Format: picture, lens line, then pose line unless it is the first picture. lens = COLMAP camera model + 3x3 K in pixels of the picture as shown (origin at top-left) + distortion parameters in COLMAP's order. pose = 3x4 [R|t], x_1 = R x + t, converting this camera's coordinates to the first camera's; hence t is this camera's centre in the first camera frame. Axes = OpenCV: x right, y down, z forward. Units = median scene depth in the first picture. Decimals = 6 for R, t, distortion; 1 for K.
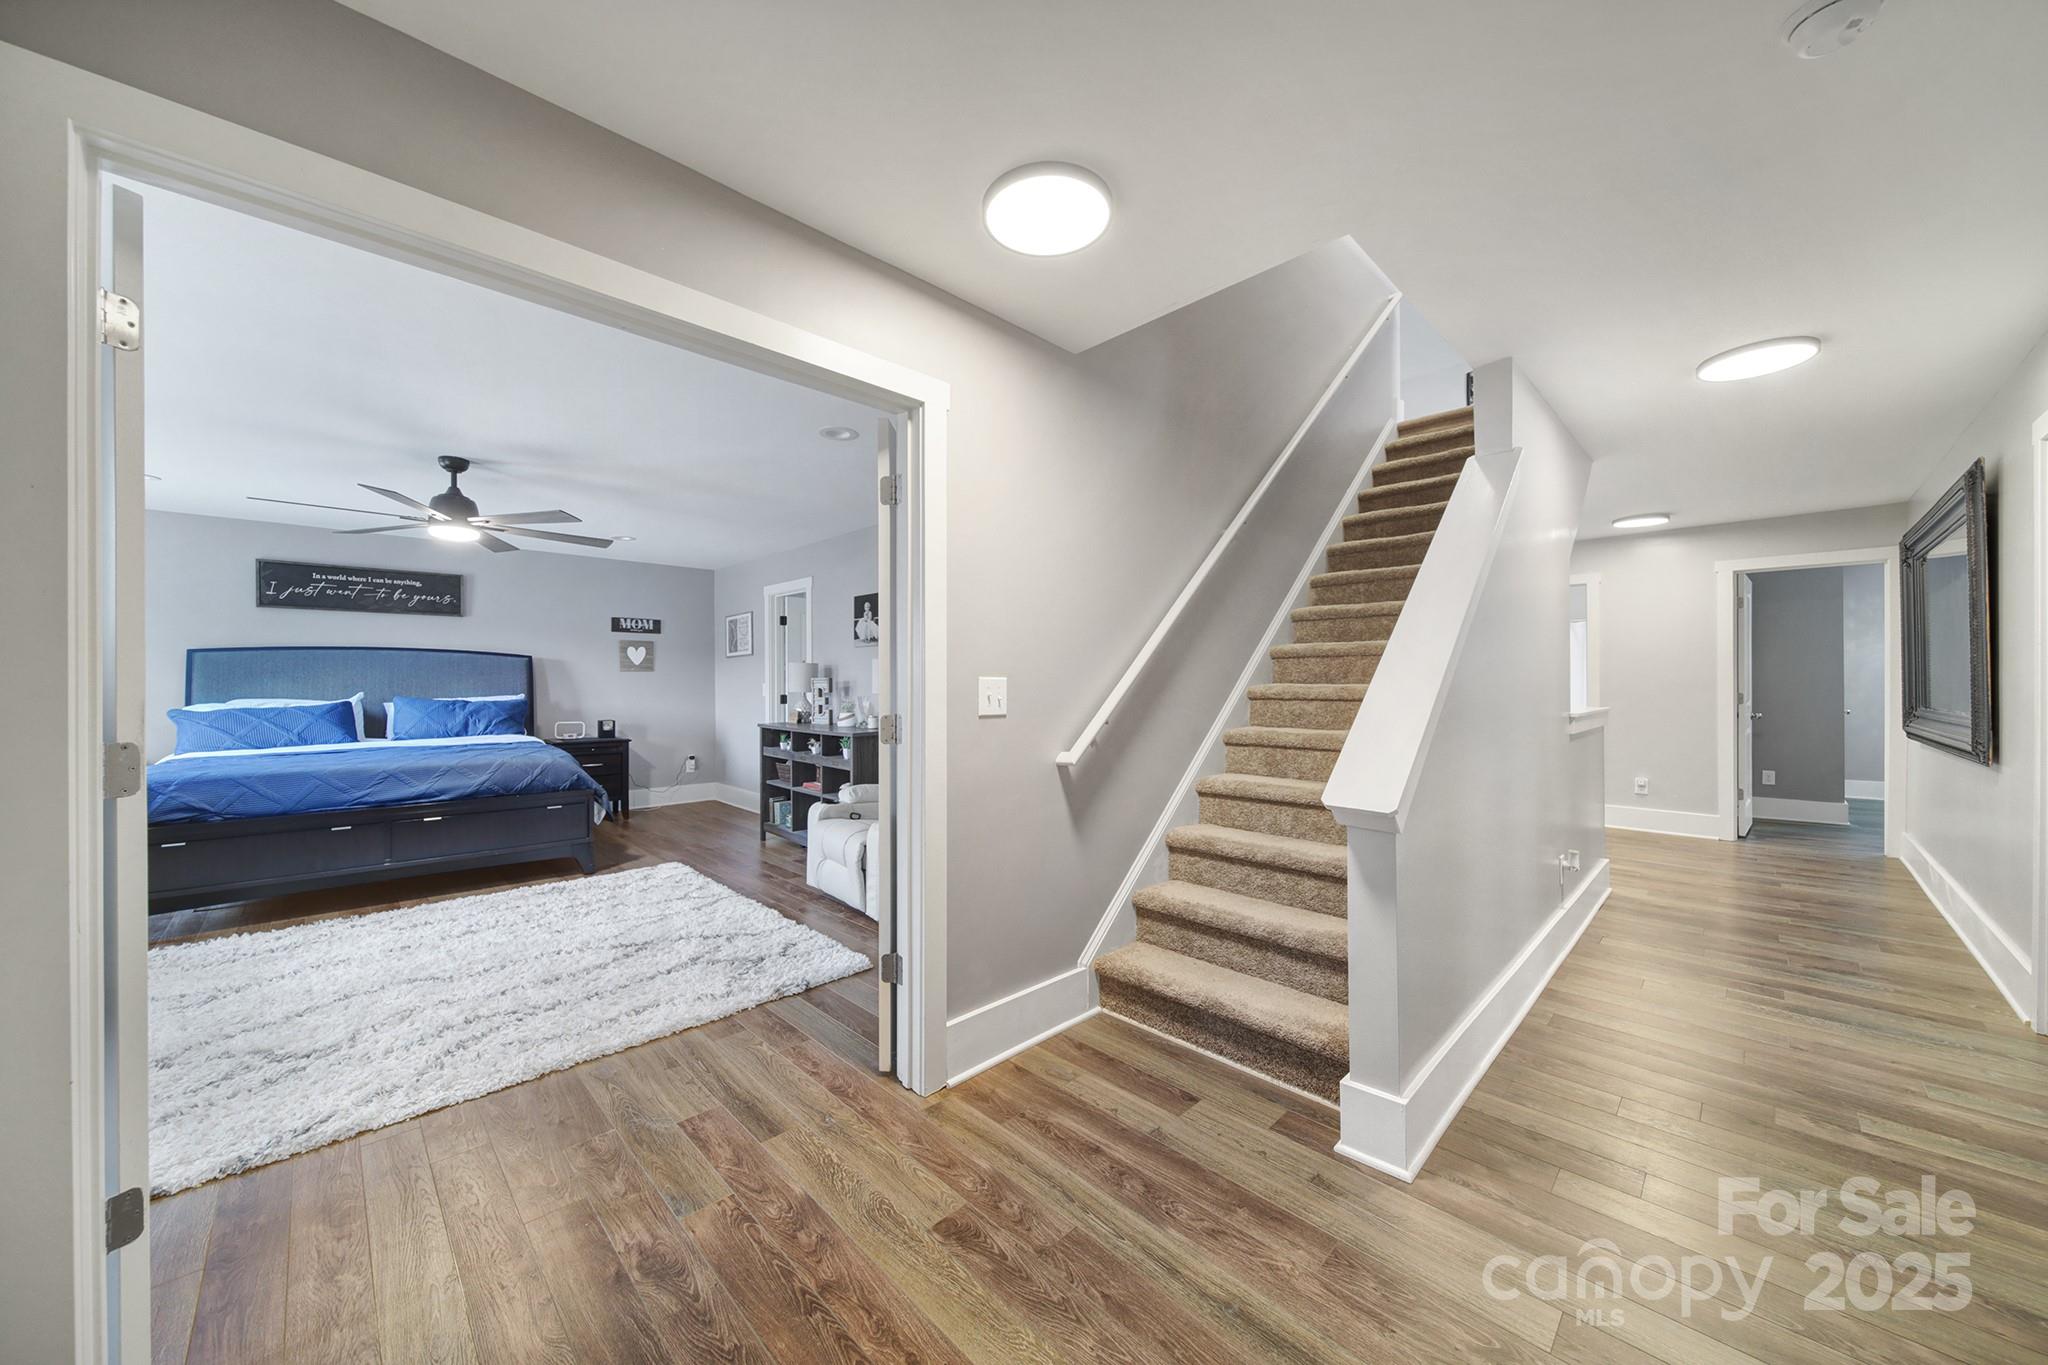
lens RADIAL K [[721.4, 0, 1025.3], [0, 721.4, 677.7], [0, 0, 1]] dist [-0.001087, -0.000137]
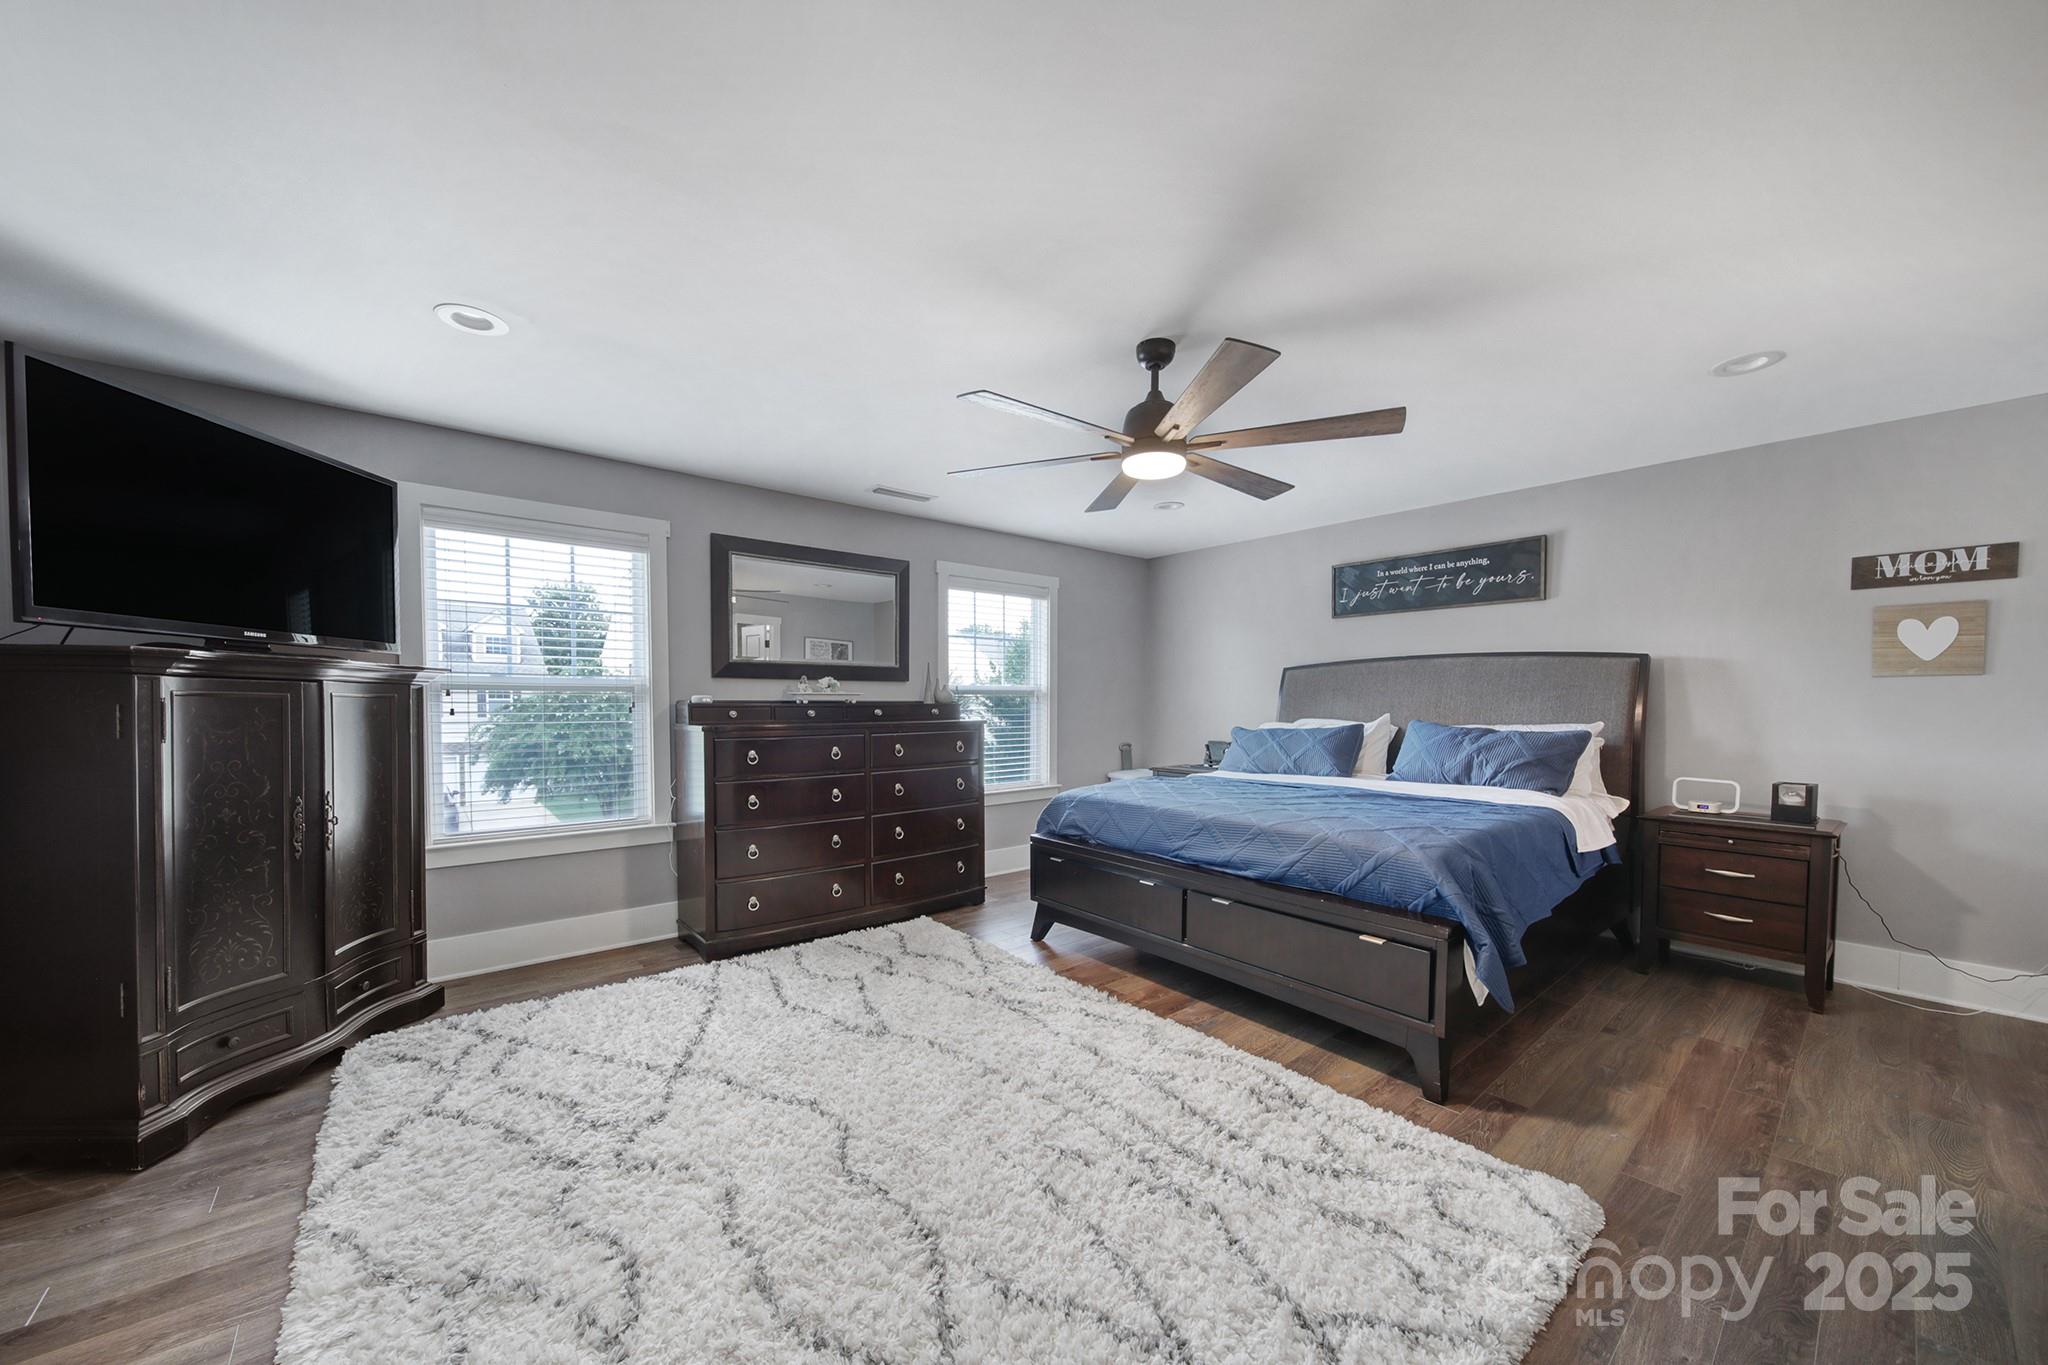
lens RADIAL K [[742.2, 0, 1001.6], [0, 742.2, 726.2], [0, 0, 1]] dist [-0.001784, -0.000173]
pose [[-0.074581, 0.036276, -0.996555, -0.085624], [0.004113, 0.999341, 0.036069, 0.003325], [0.997206, -0.001409, -0.074681, 0.639918]]
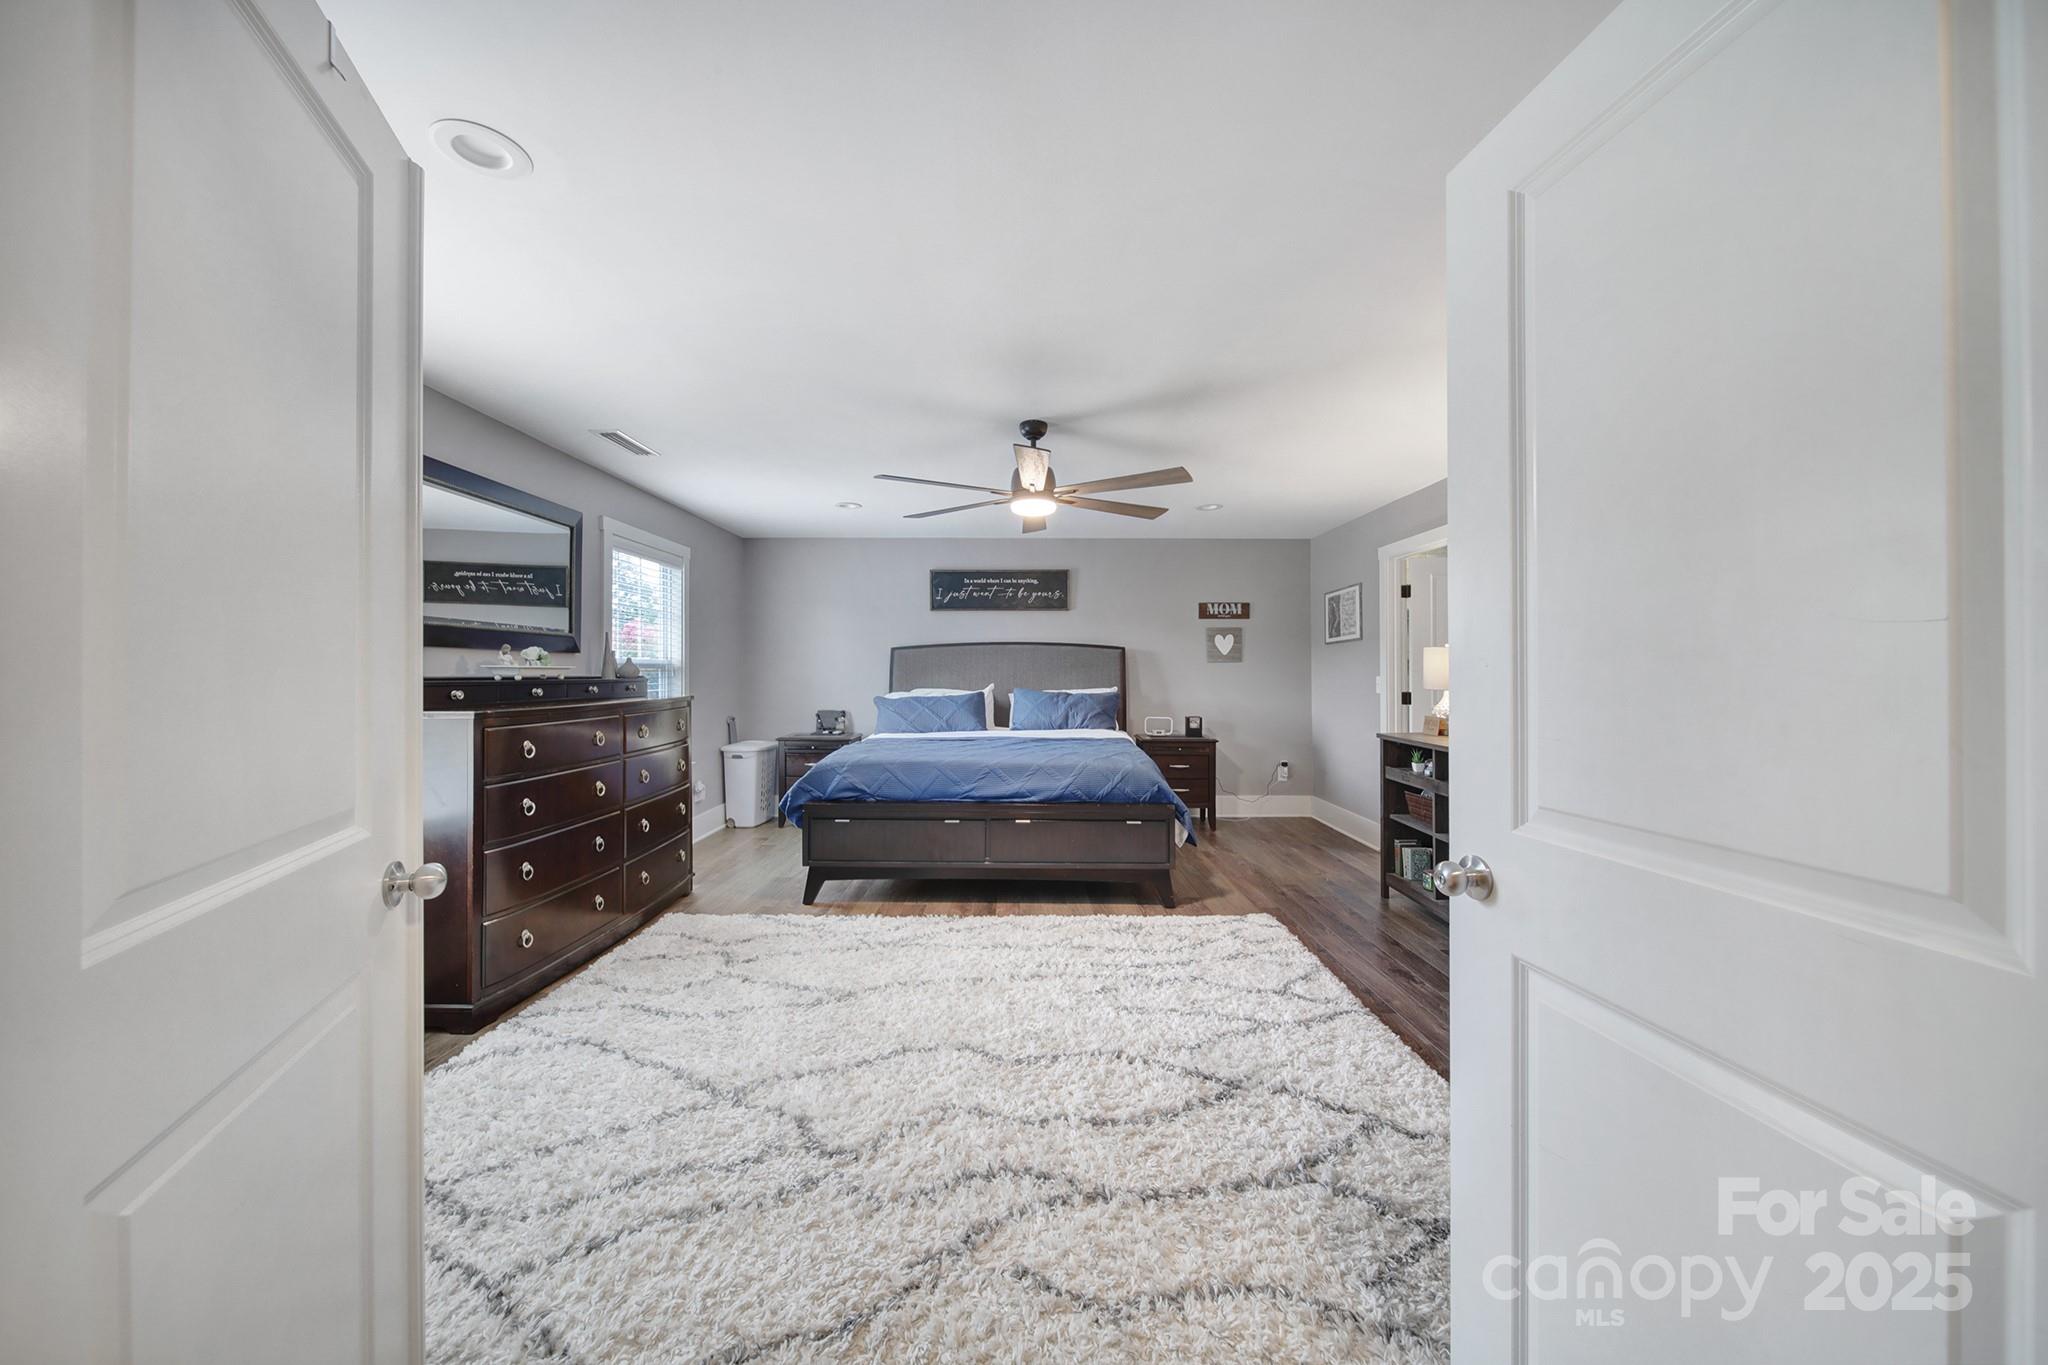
lens RADIAL K [[721.4, 0, 1025.3], [0, 721.4, 677.7], [0, 0, 1]] dist [-0.001087, -0.000137]
pose [[0.719946, 0.005249, -0.694010, -0.129326], [0.002954, 0.999939, 0.010627, -0.000264], [0.694024, -0.009701, 0.719887, 0.249179]]
